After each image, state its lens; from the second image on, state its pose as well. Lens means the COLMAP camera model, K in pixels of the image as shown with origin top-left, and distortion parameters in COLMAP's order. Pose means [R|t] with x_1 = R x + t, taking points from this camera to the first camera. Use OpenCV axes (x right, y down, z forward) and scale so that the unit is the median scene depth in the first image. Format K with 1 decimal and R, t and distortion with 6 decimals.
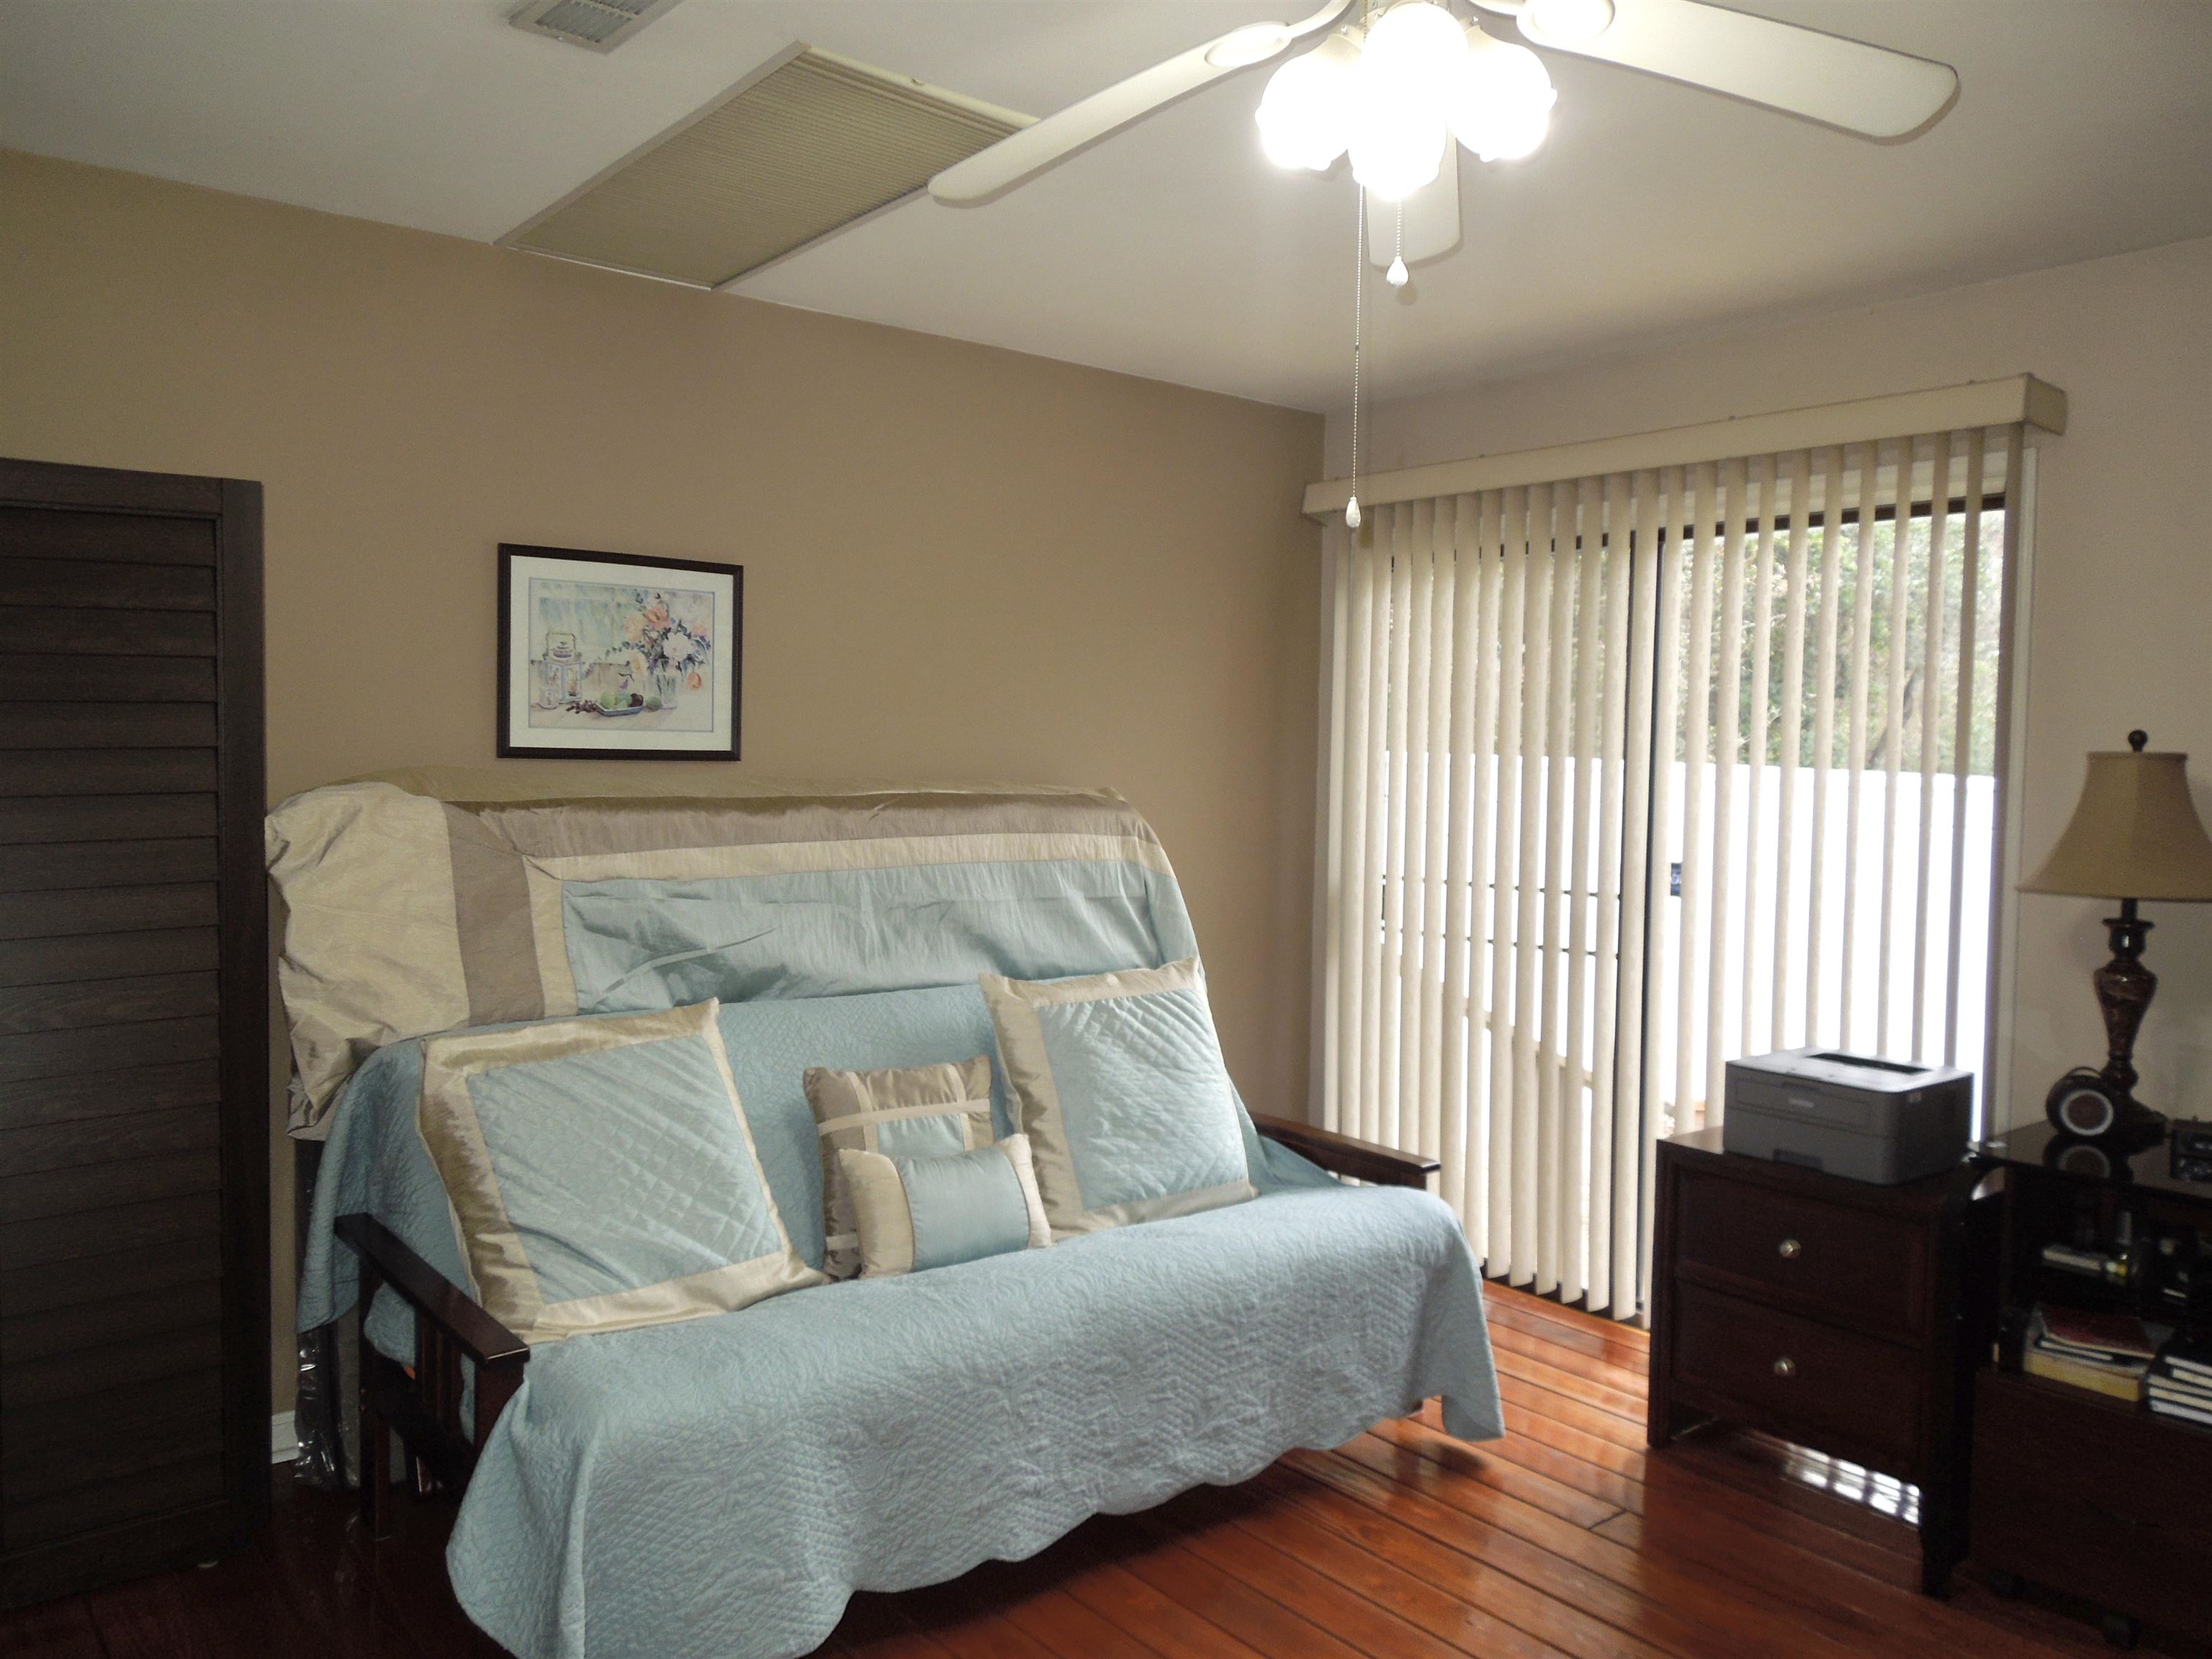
lens RADIAL K [[1664.8, 0, 1101.1], [0, 1664.8, 824.5], [0, 0, 1]] dist [-0.006234, -0.001807]
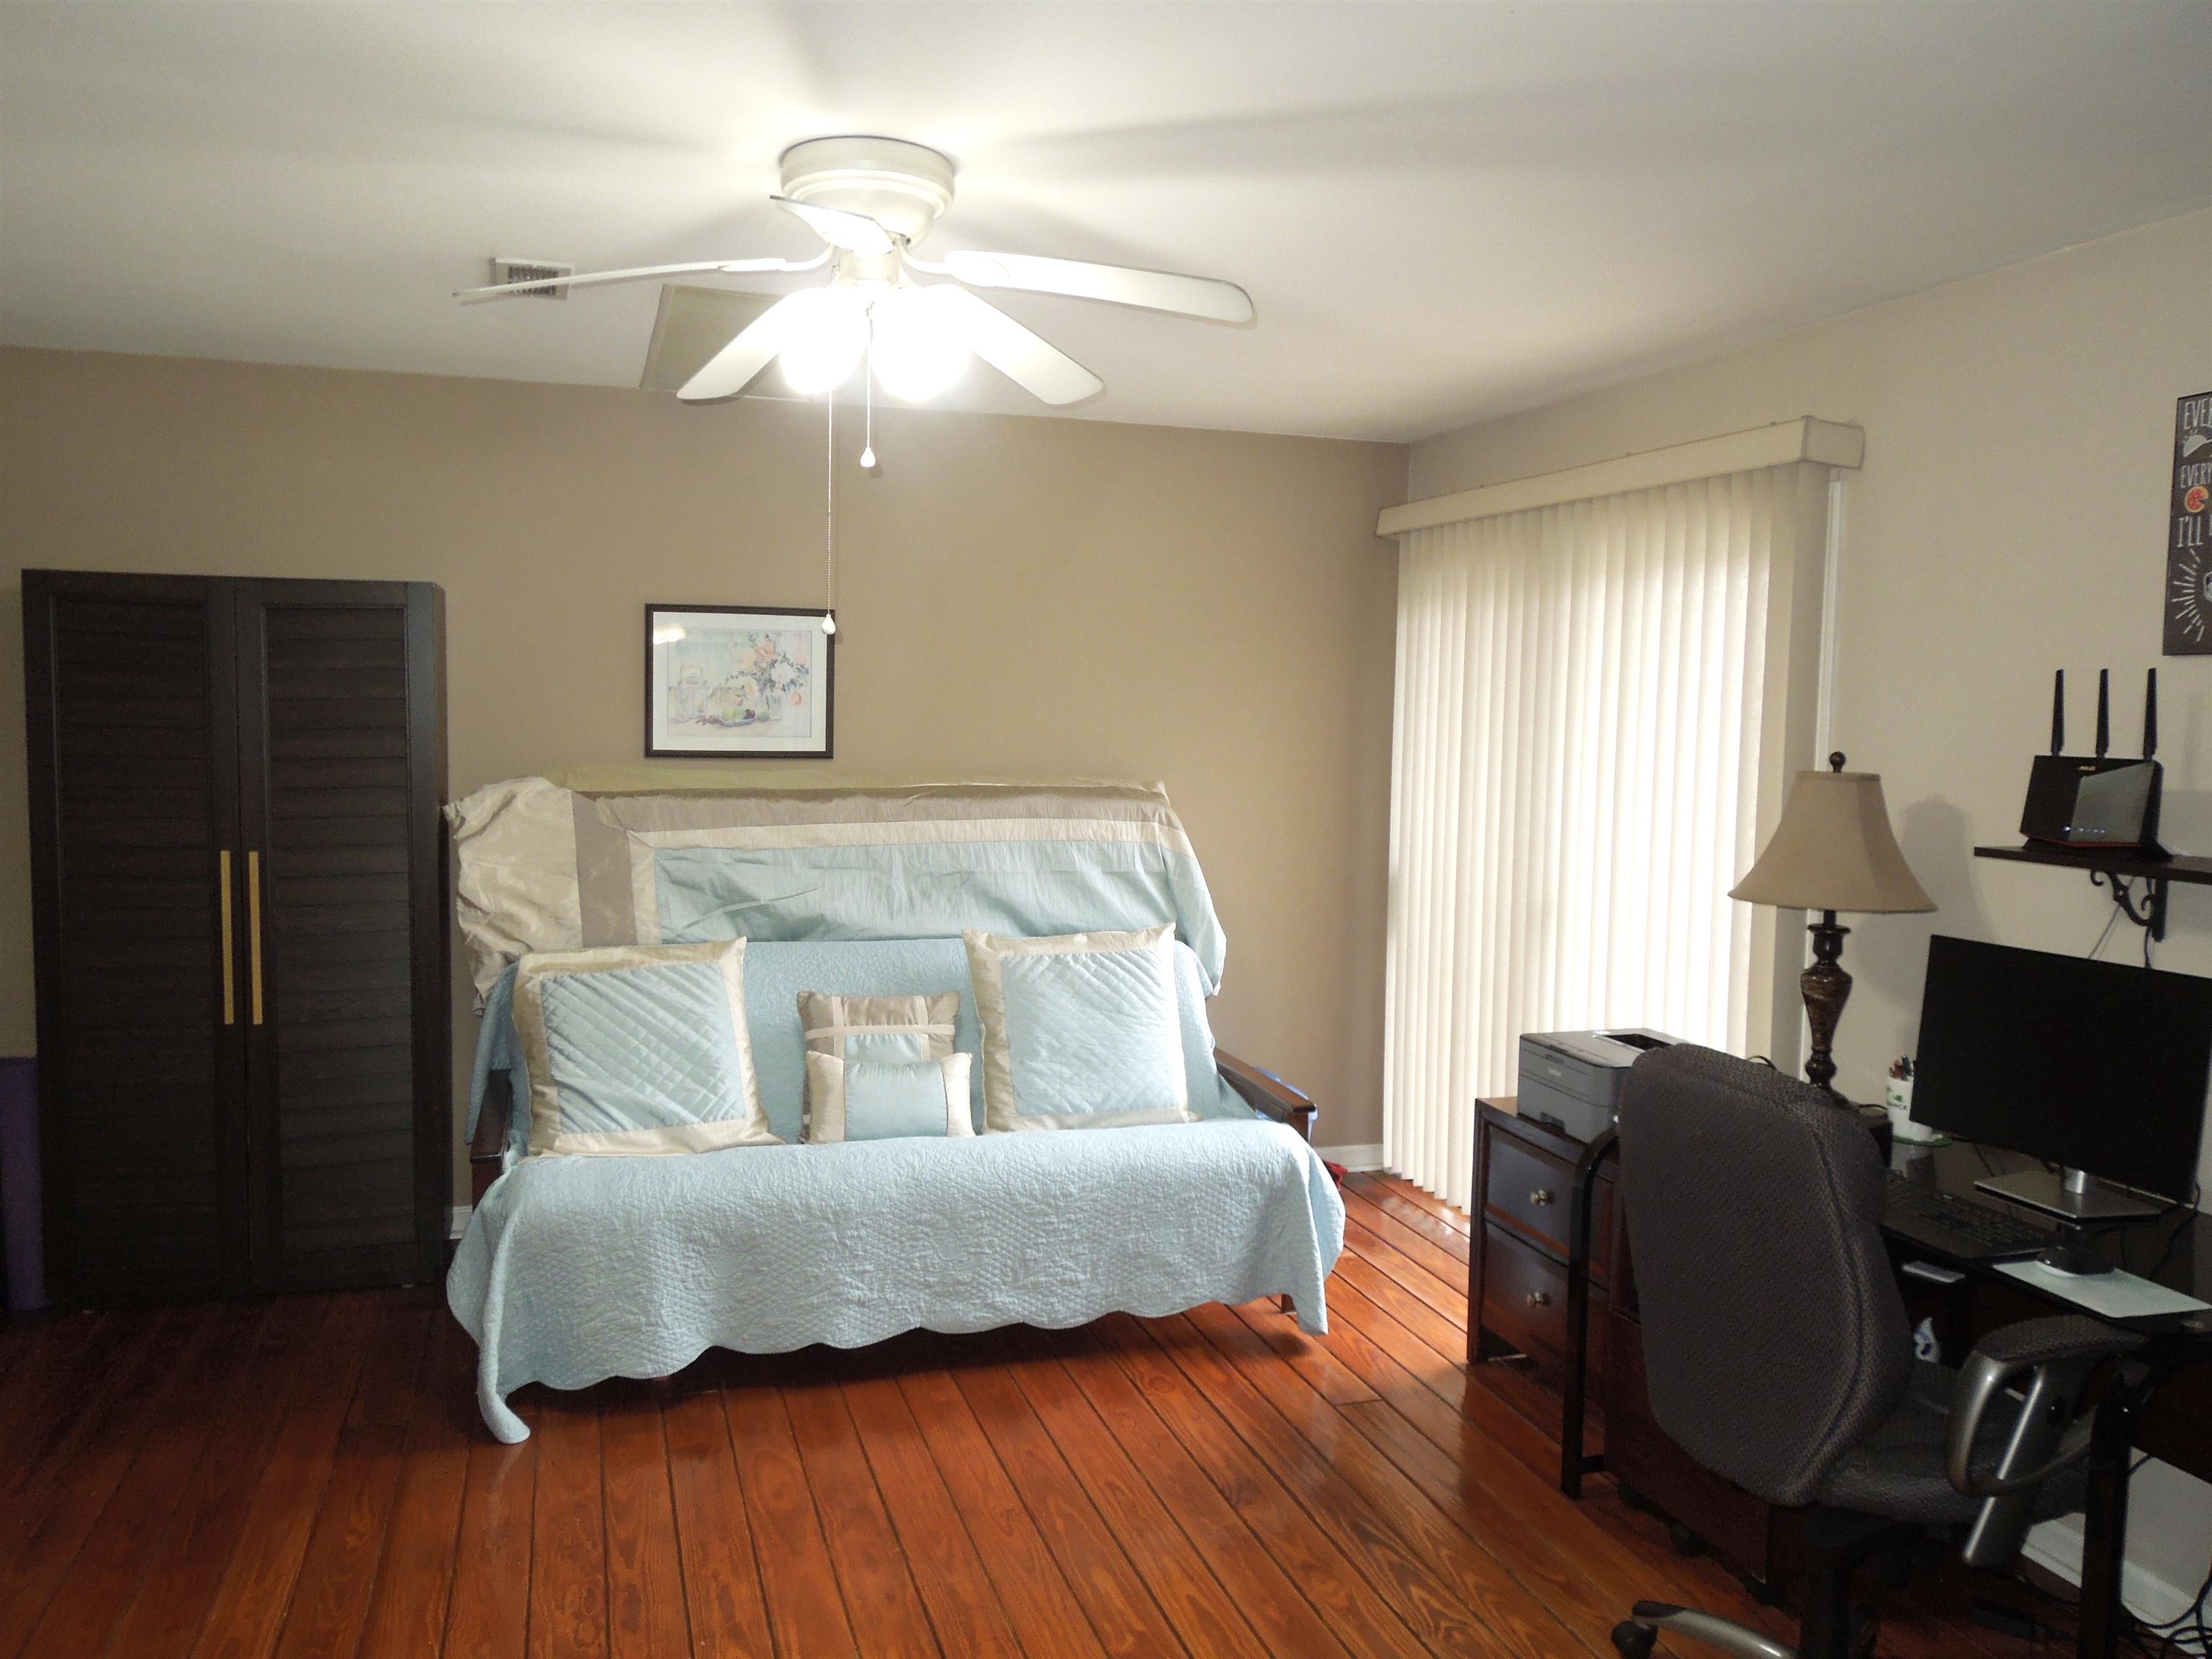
lens RADIAL K [[1664.8, 0, 1101.1], [0, 1664.8, 824.5], [0, 0, 1]] dist [-0.006234, -0.001807]
pose [[0.934858, 0.023630, -0.354235, 0.508341], [-0.014824, 0.999510, 0.027553, -0.029579], [0.354712, -0.020507, 0.934750, -0.172324]]
